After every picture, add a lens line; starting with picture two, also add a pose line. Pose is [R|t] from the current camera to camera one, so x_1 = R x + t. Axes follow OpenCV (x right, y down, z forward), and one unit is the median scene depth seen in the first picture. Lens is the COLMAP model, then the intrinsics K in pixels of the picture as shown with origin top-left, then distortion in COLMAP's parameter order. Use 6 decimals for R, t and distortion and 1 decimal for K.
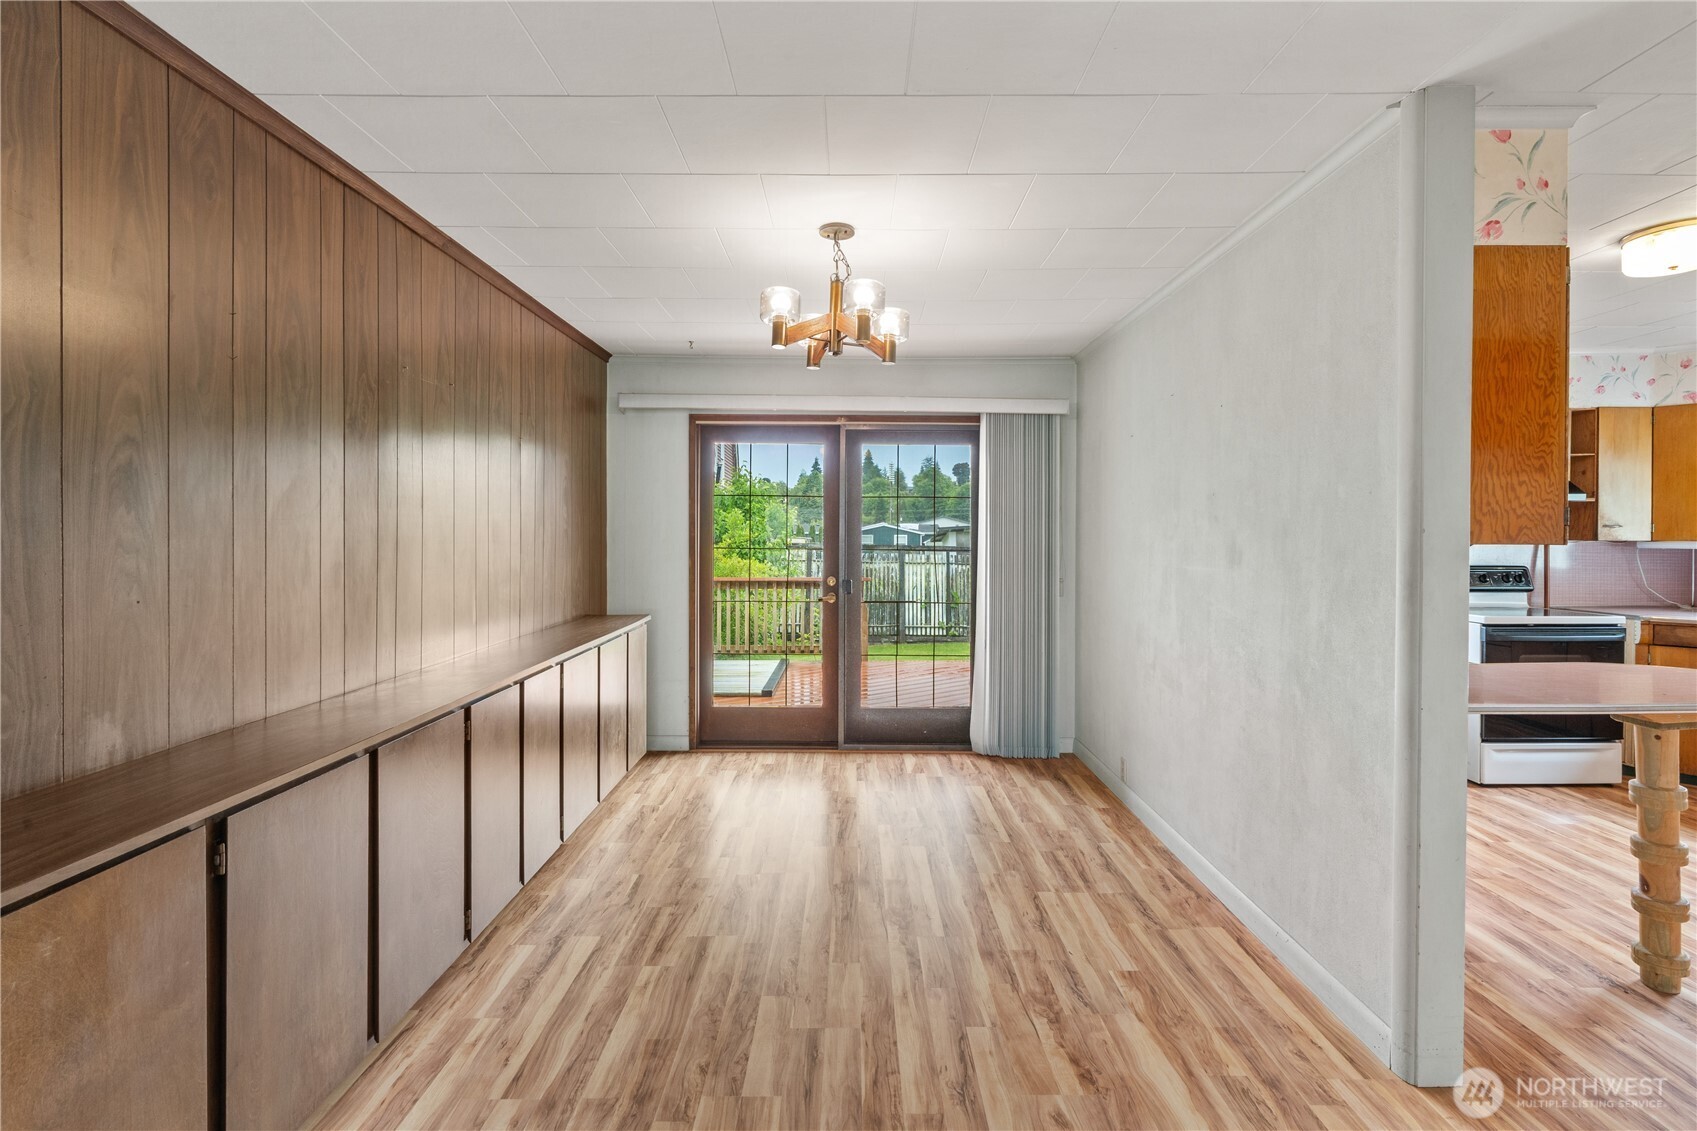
lens RADIAL K [[771.7, 0, 847.1], [0, 771.7, 543.1], [0, 0, 1]] dist [-0.002195, 0.000383]
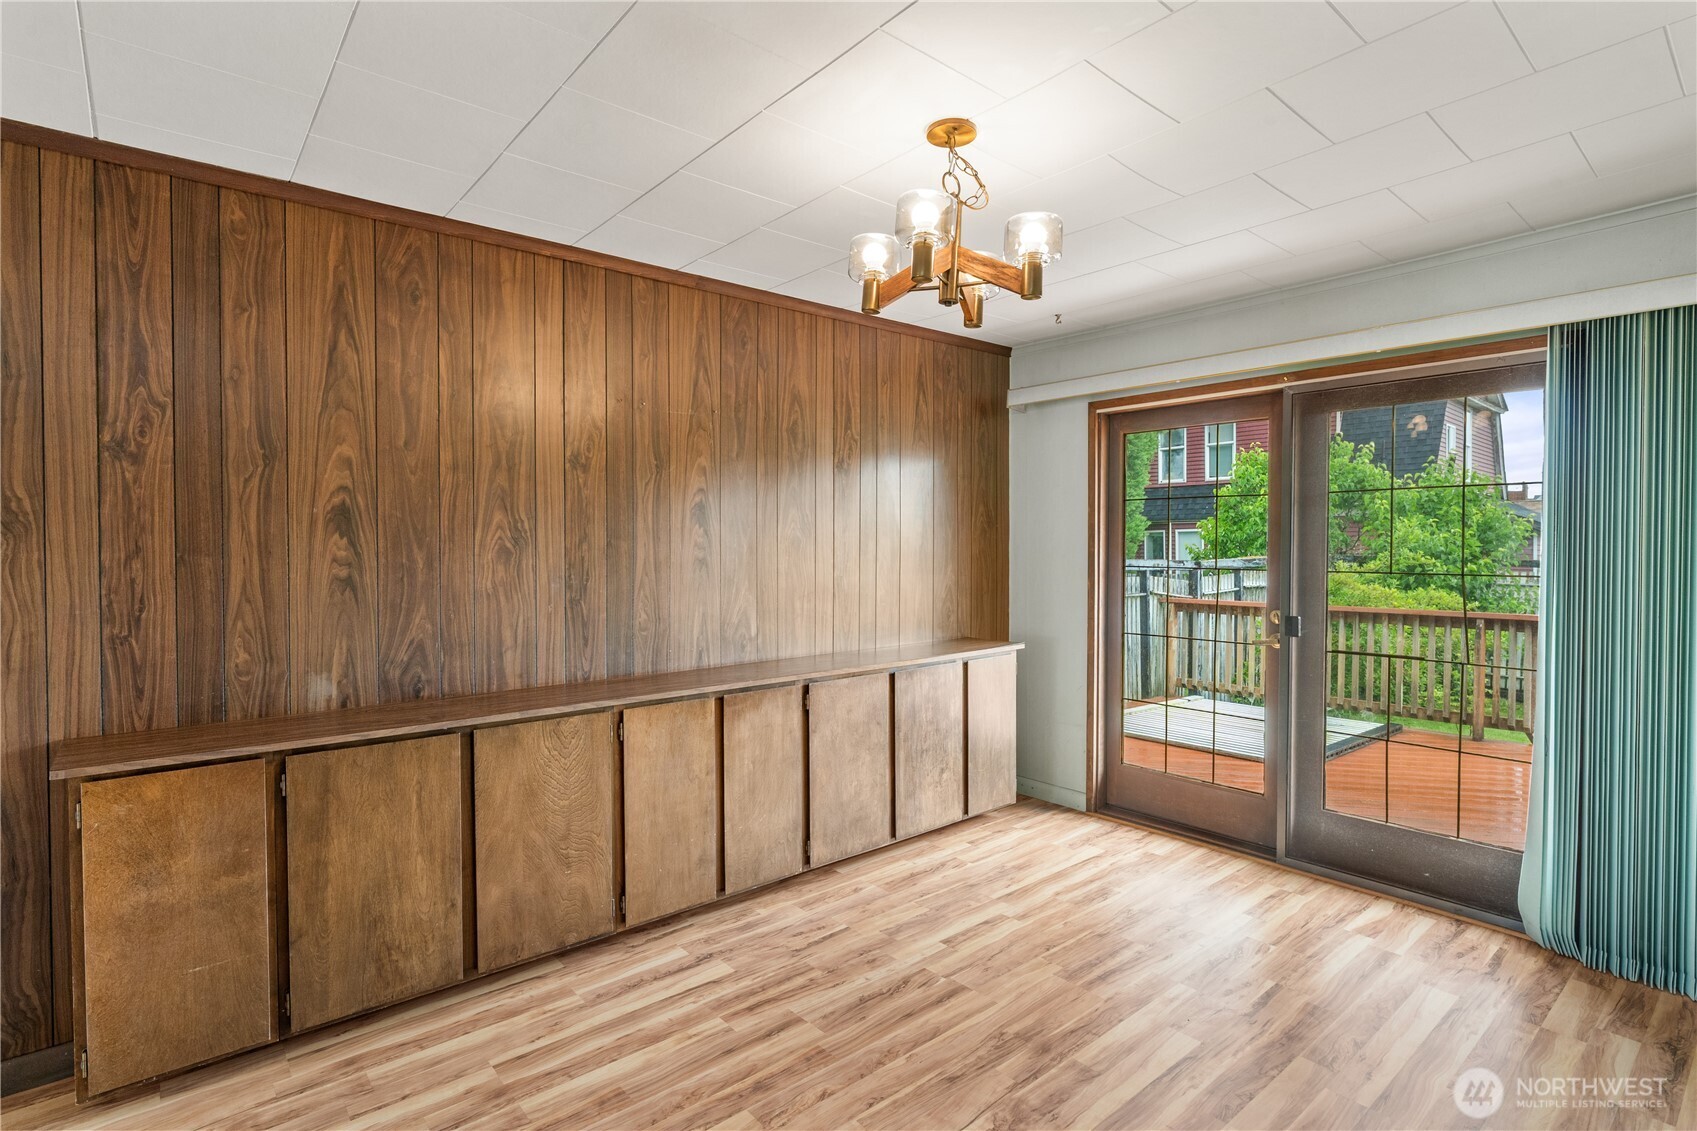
lens RADIAL K [[822.1, 0, 869.0], [0, 822.1, 564.0], [0, 0, 1]] dist [-0.003352, -0.000999]
pose [[0.651738, 0.011763, -0.758353, 0.596857], [-0.004710, 0.999923, 0.011462, -0.008845], [0.758430, -0.003899, 0.651743, 0.494689]]
